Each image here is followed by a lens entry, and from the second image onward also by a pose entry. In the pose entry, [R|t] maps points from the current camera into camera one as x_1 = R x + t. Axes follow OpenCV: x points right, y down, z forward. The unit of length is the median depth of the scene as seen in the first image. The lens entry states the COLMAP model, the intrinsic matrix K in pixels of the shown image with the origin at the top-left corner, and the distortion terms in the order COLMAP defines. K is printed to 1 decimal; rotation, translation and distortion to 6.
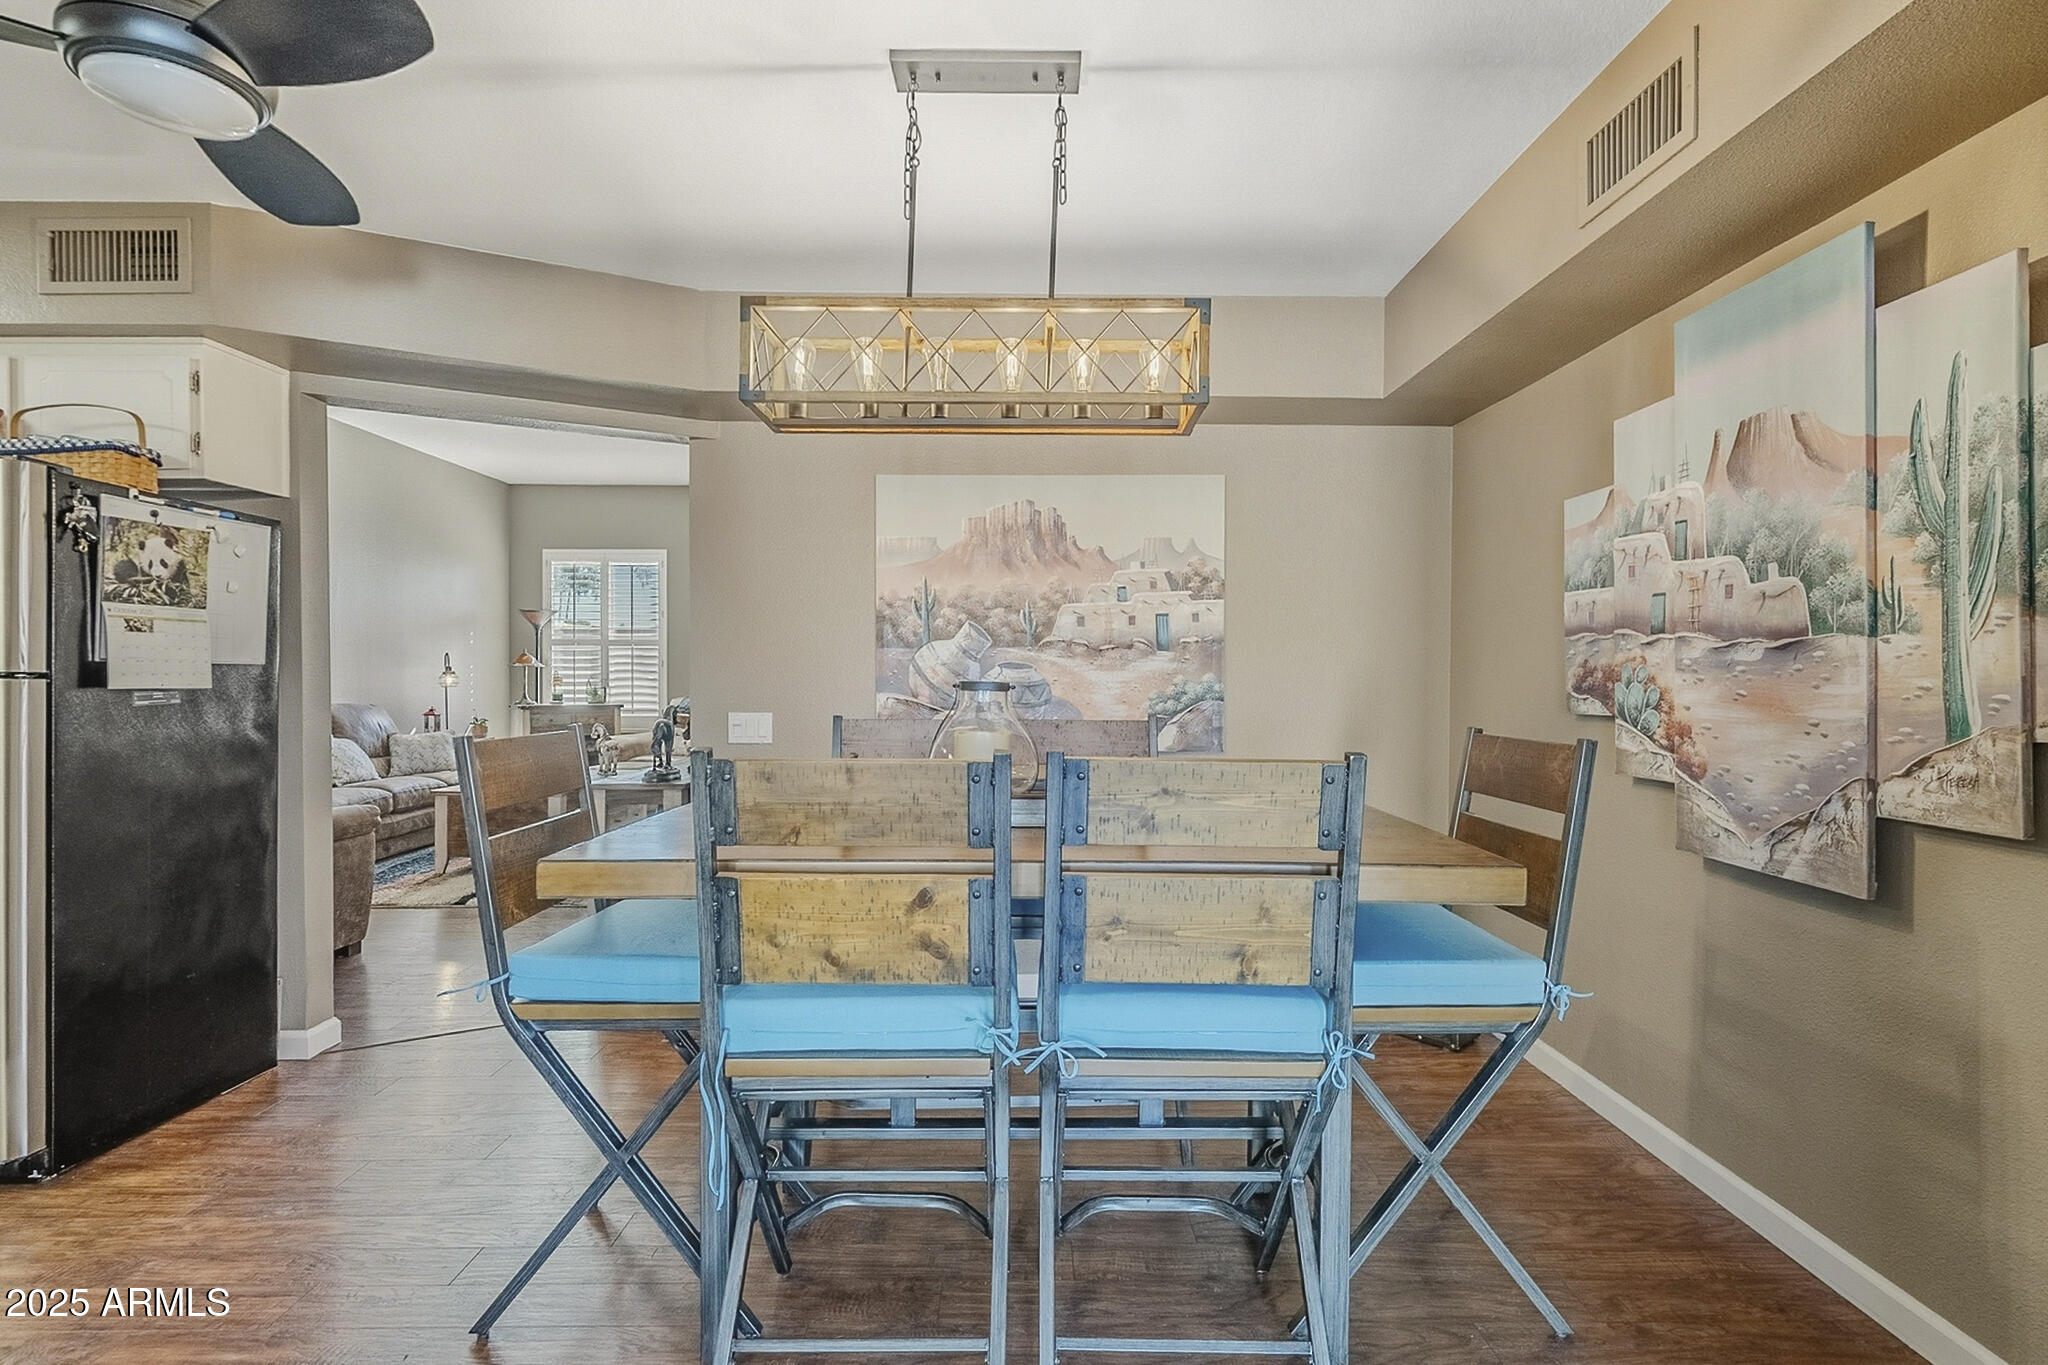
lens RADIAL K [[960.5, 0, 1020.0], [0, 960.5, 678.6], [0, 0, 1]] dist [0.014486, -0.000075]
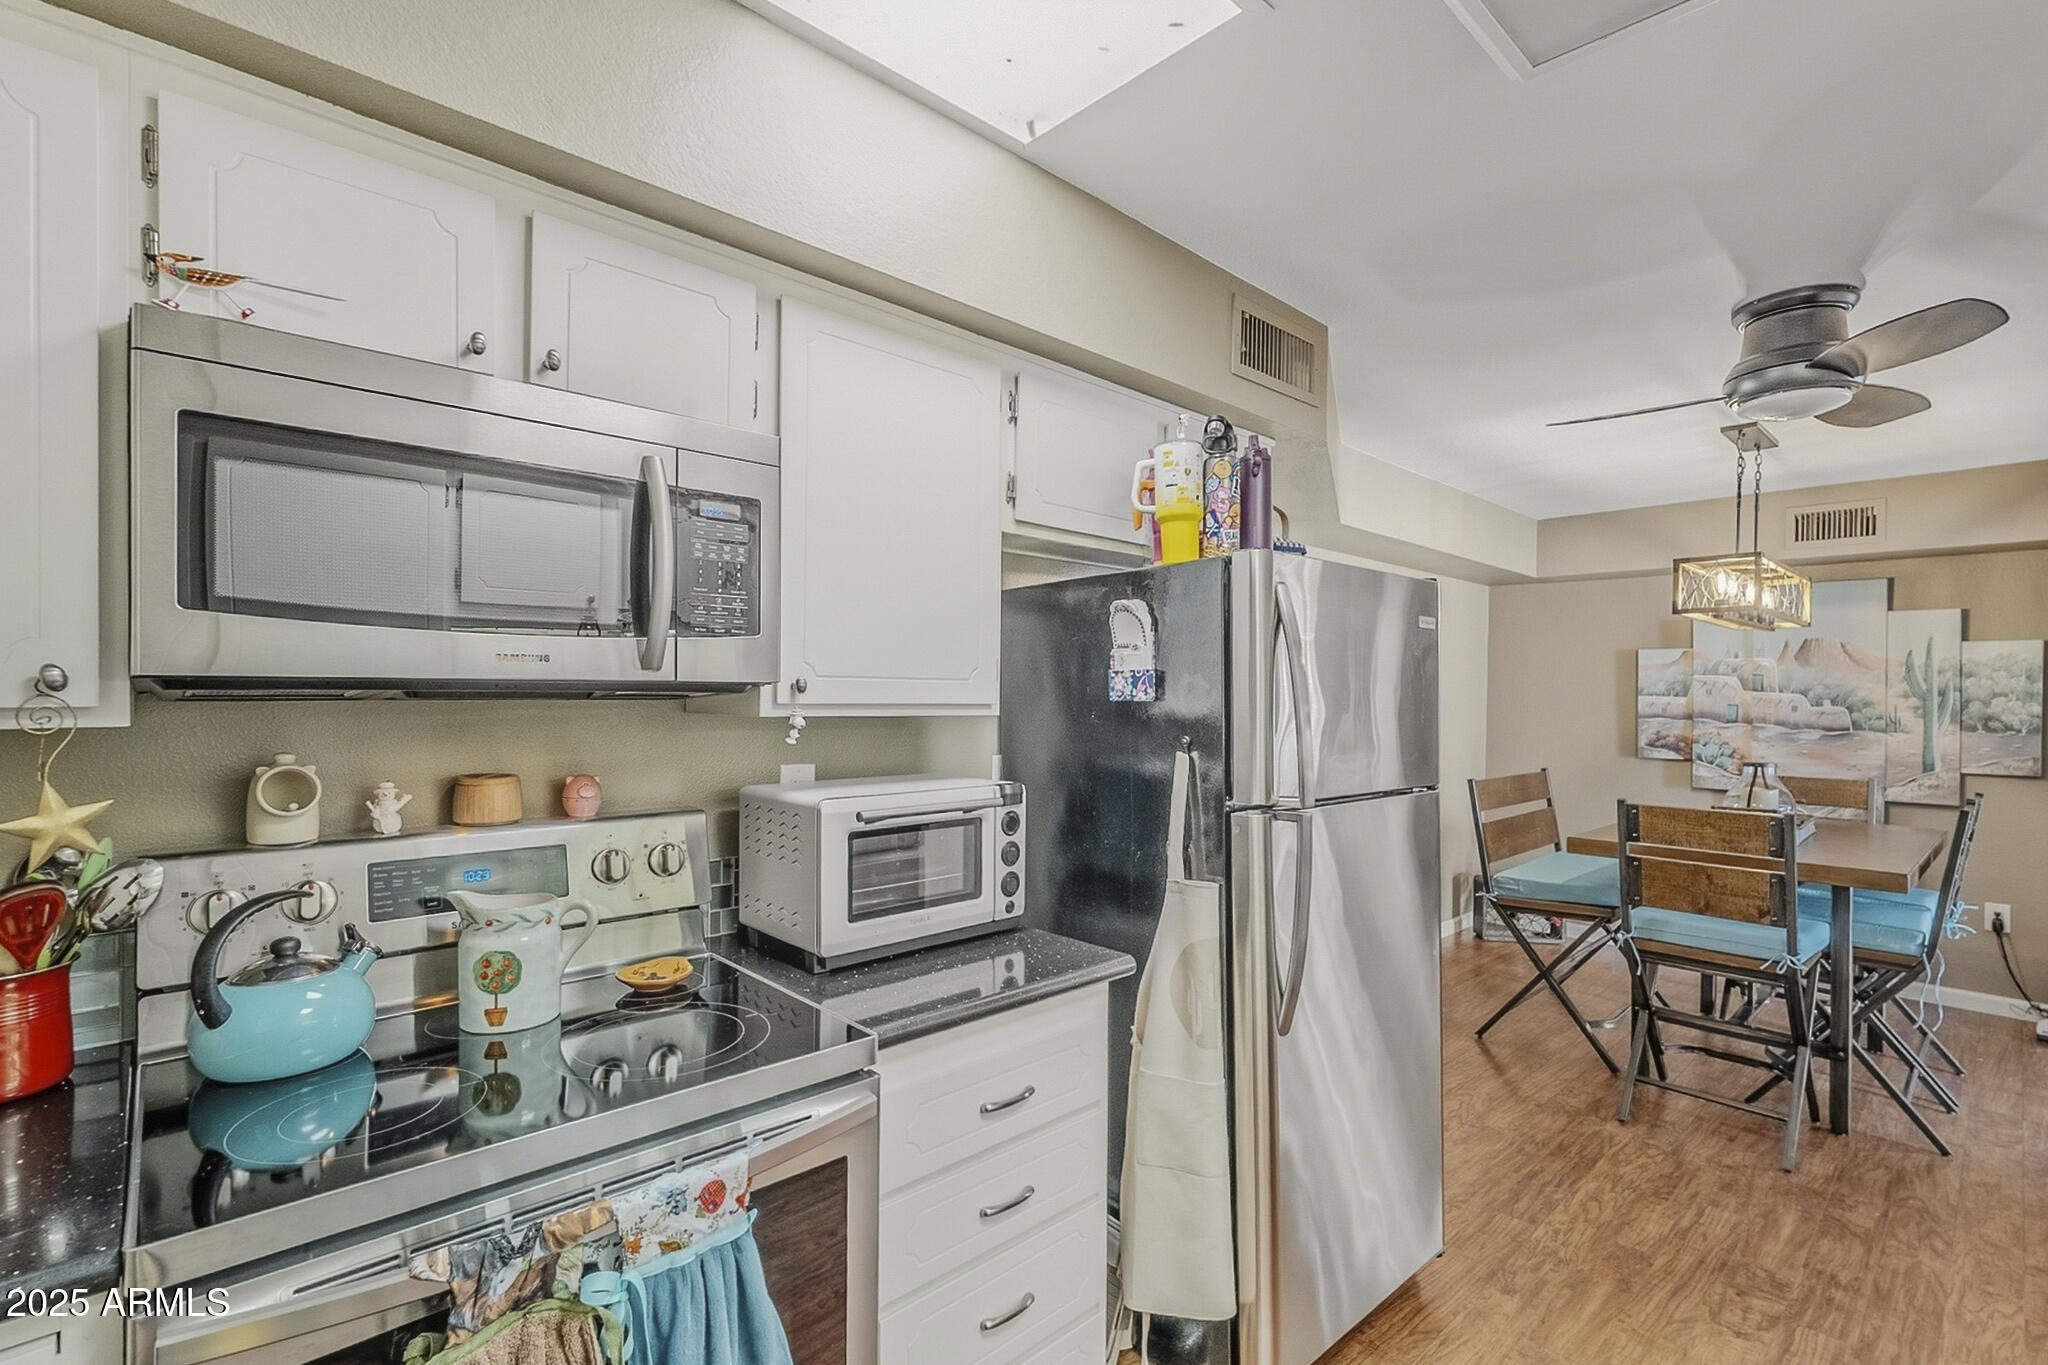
lens RADIAL K [[960.5, 0, 1023.5], [0, 960.5, 696.7], [0, 0, 1]] dist [0.014486, -0.000075]
pose [[0.717276, 0.000465, 0.696789, -1.953460], [-0.006406, 0.999962, 0.005927, -0.104741], [-0.696760, -0.008715, 0.717251, 0.530631]]
